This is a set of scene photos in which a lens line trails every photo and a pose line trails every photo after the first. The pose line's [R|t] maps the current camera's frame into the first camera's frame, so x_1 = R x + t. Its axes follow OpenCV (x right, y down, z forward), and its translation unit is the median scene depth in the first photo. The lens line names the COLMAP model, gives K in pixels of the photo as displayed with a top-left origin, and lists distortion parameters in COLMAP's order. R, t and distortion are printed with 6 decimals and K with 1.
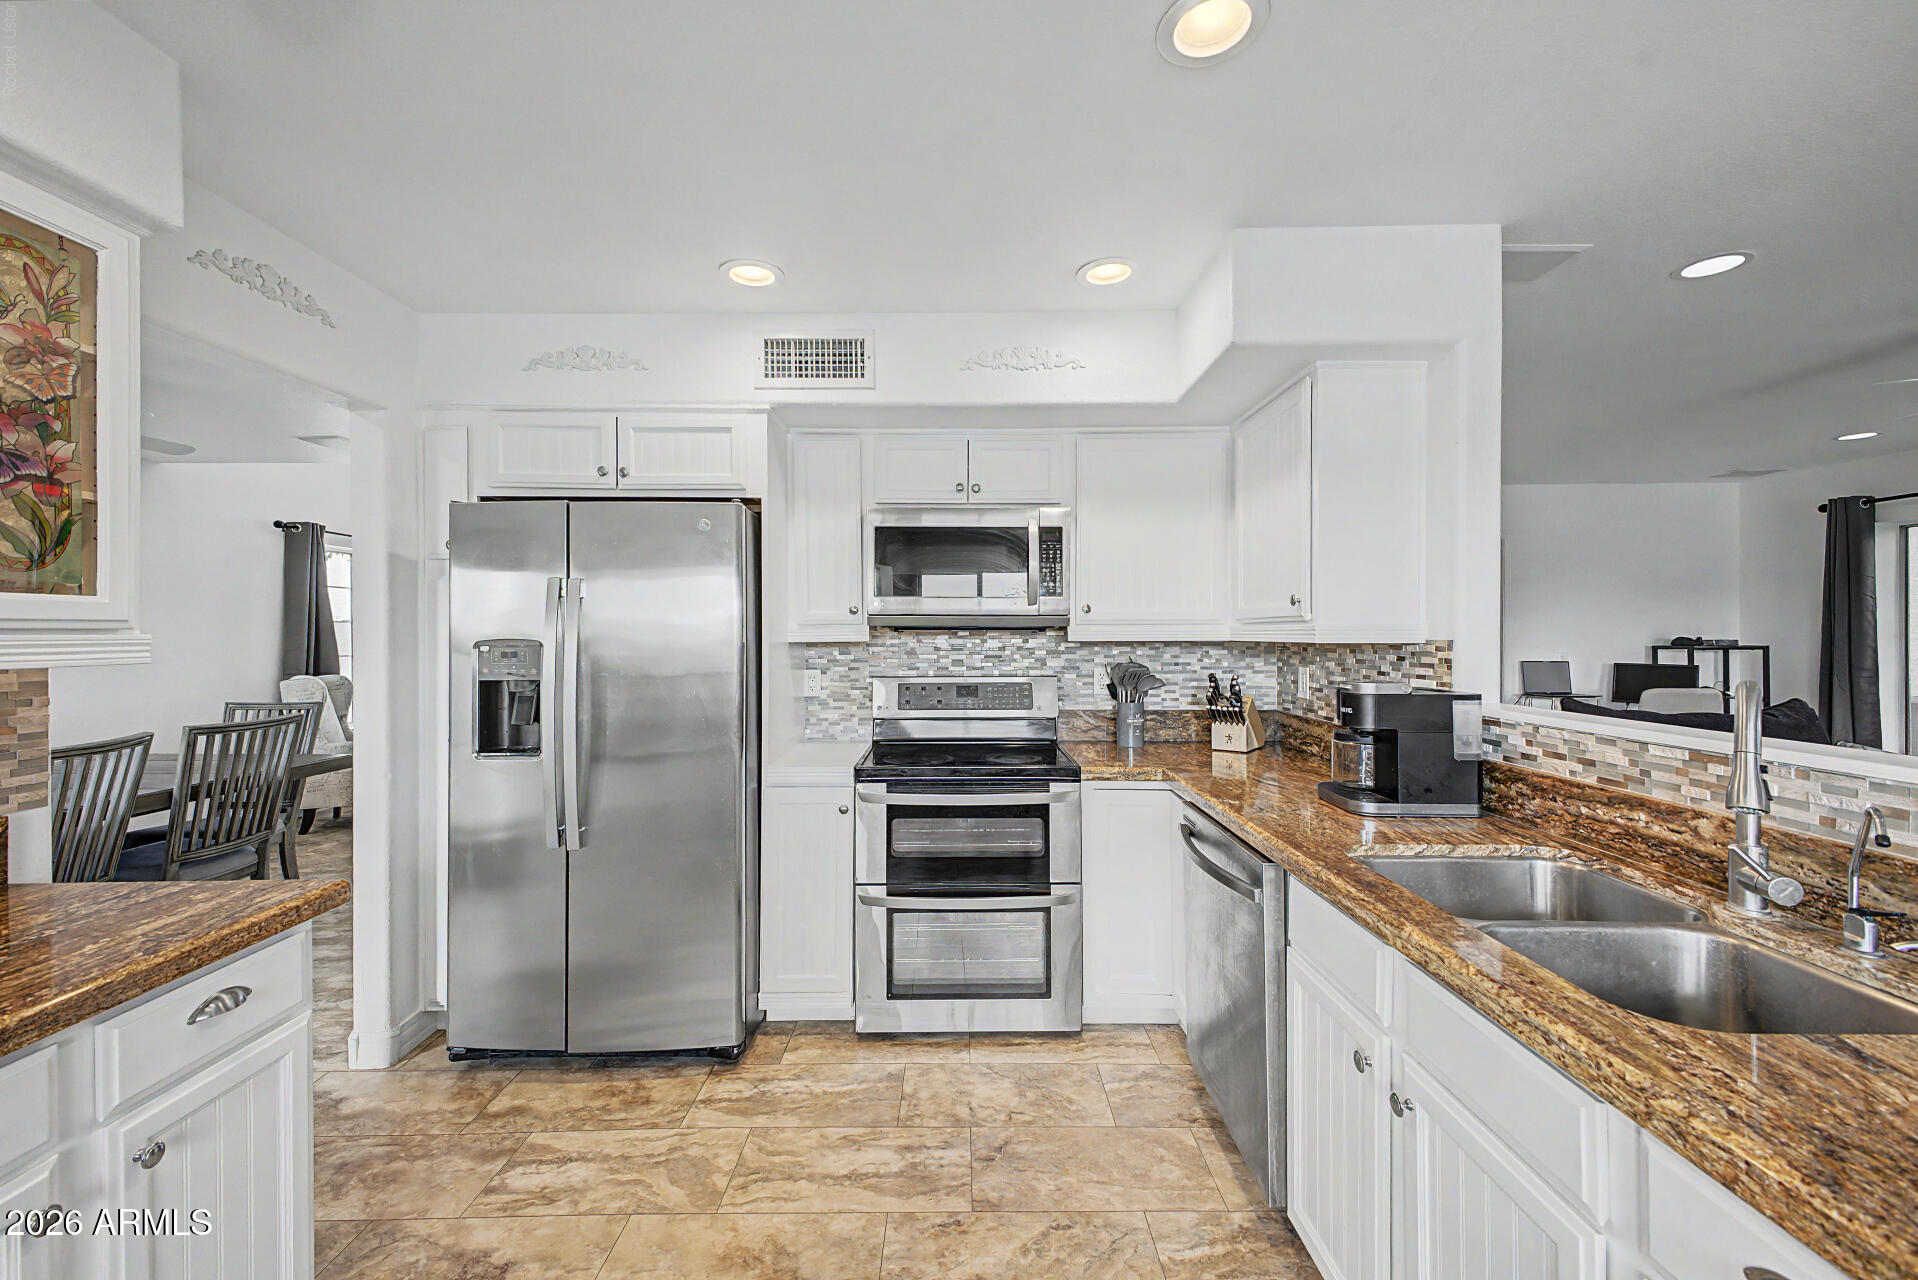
lens RADIAL K [[764.0, 0, 955.5], [0, 764.0, 633.1], [0, 0, 1]] dist [0.022859, -0.005429]
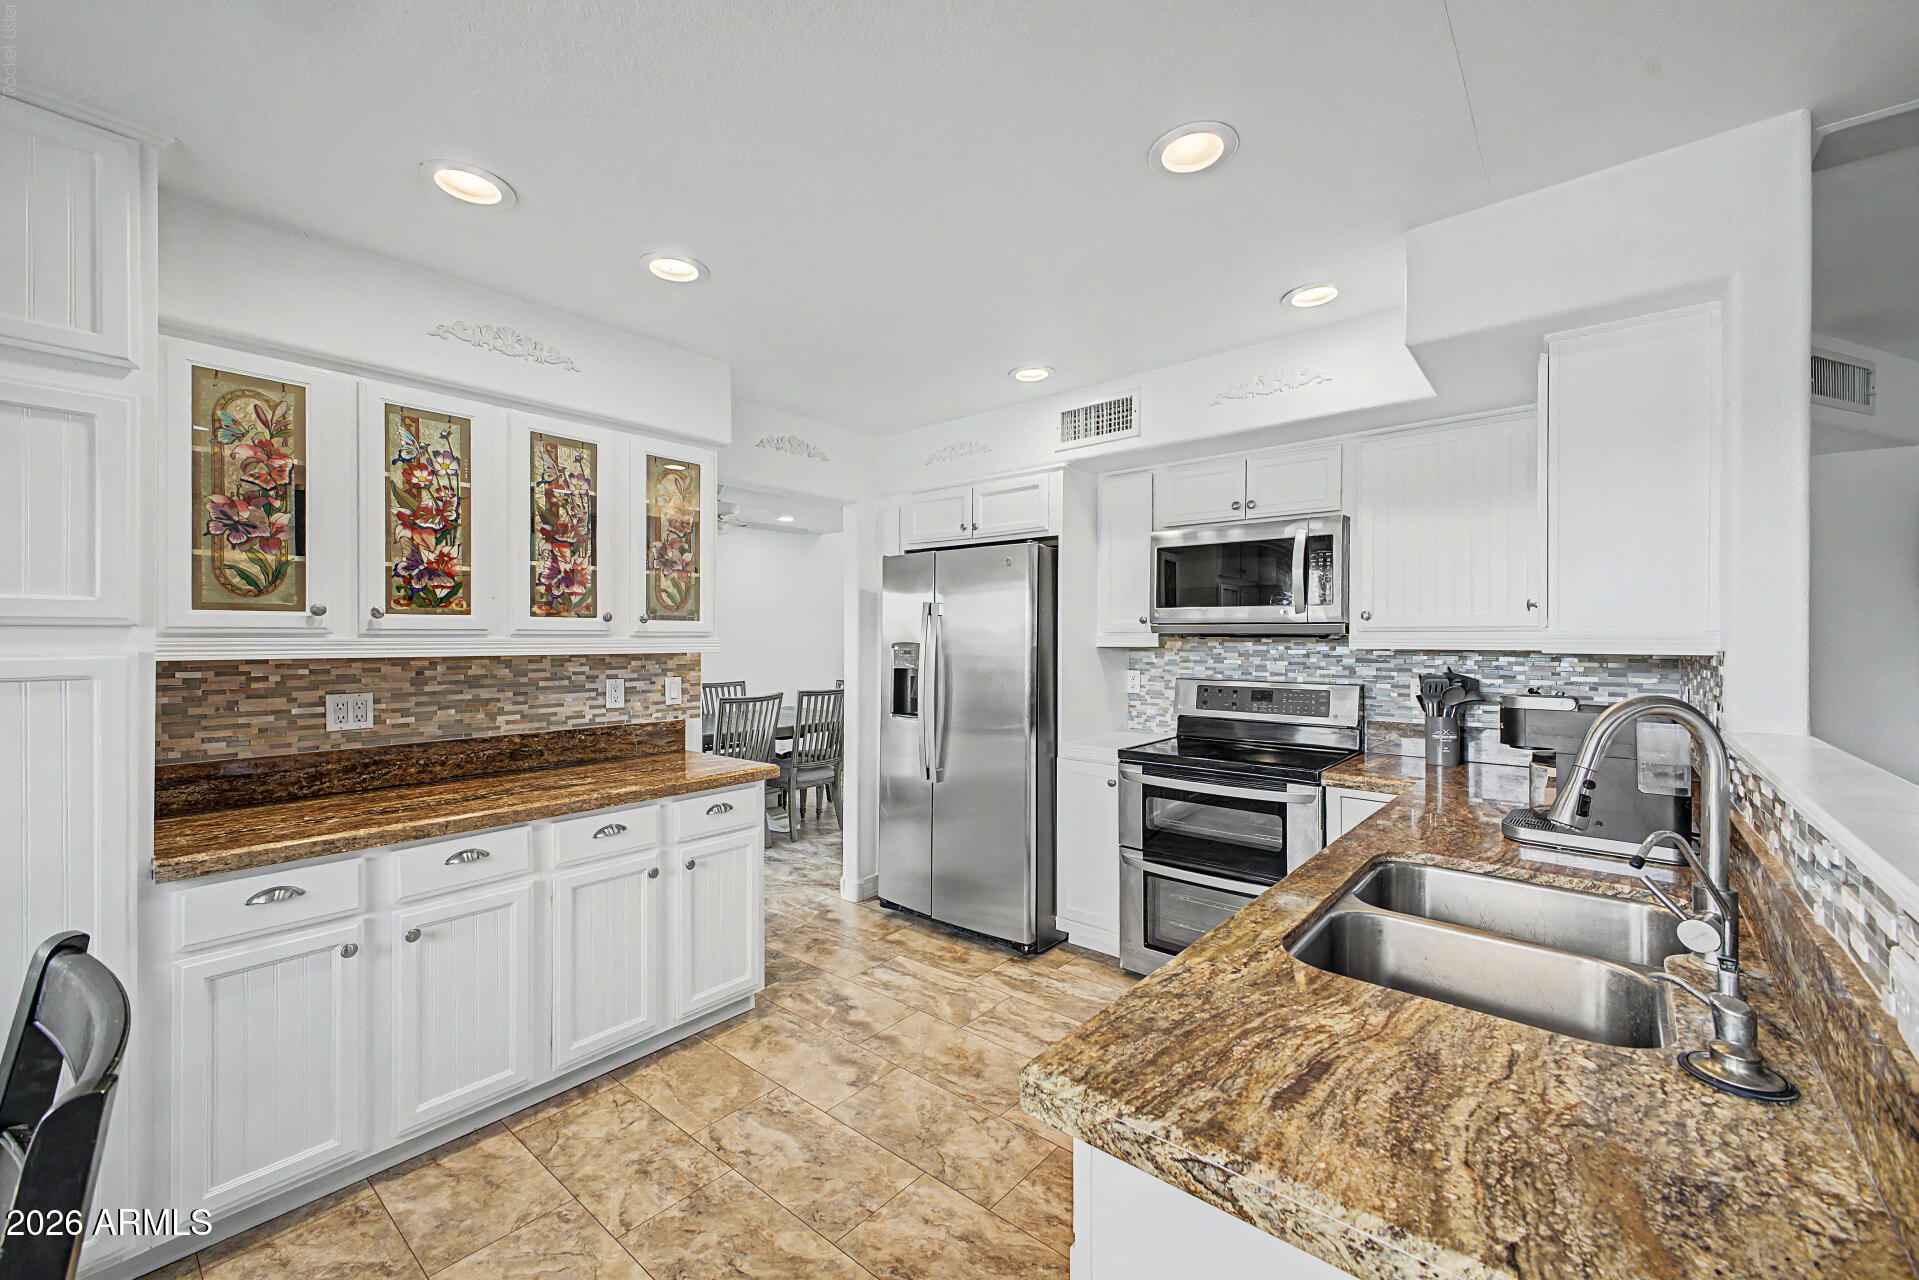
lens RADIAL K [[764.4, 0, 961.6], [0, 764.4, 636.9], [0, 0, 1]] dist [0.022859, -0.005429]
pose [[0.764418, 0.001961, -0.644718, 0.478942], [-0.005098, 0.999982, -0.003004, 0.000711], [0.644701, 0.005583, 0.764414, -0.100525]]
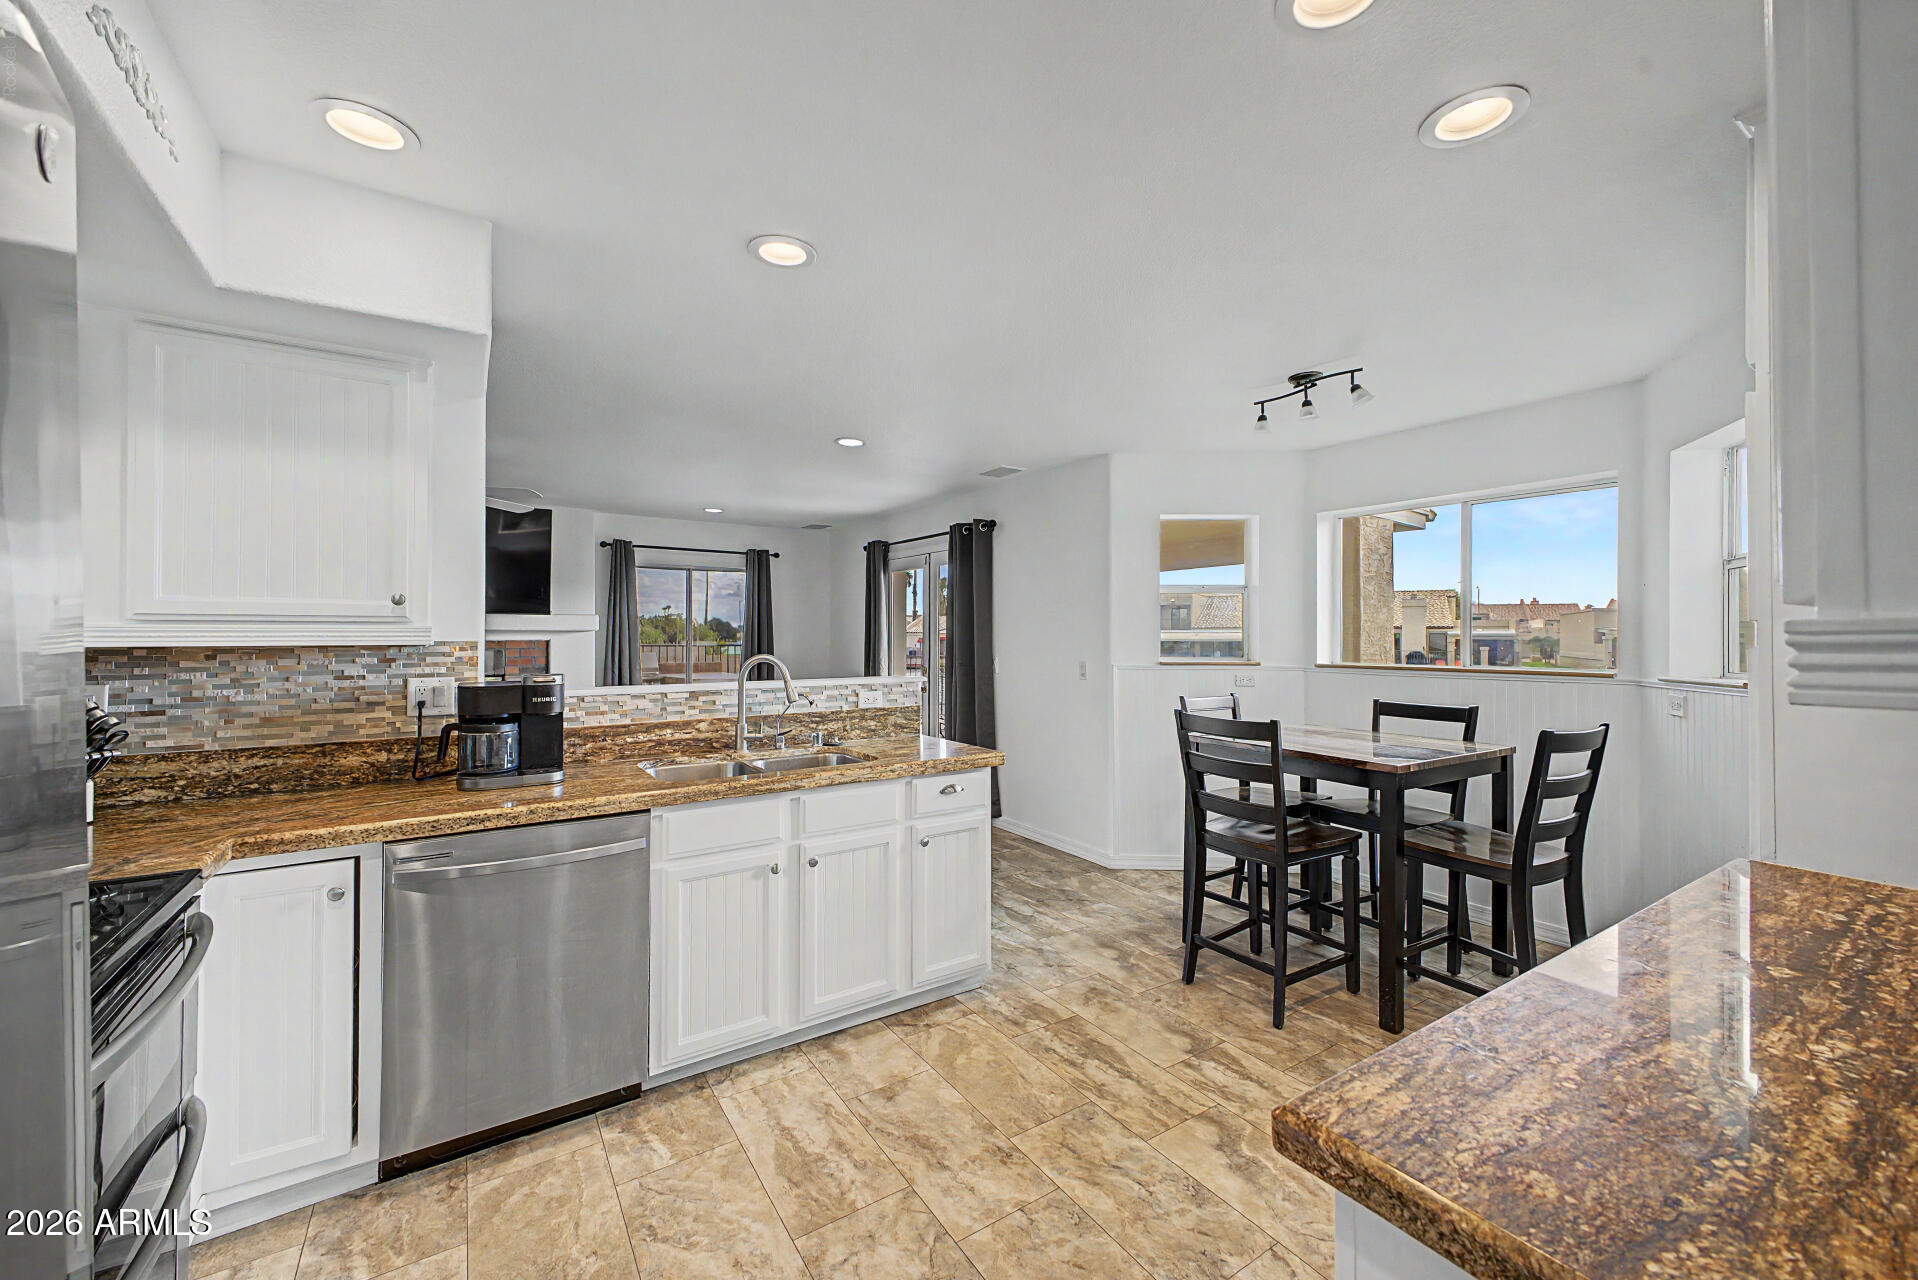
lens RADIAL K [[764.0, 0, 959.3], [0, 764.0, 637.6], [0, 0, 1]] dist [0.022859, -0.005429]
pose [[-0.553577, -0.000508, 0.832798, -0.665994], [0.000613, 0.999999, 0.001018, 0.002137], [-0.832798, 0.001074, -0.553576, 0.888692]]
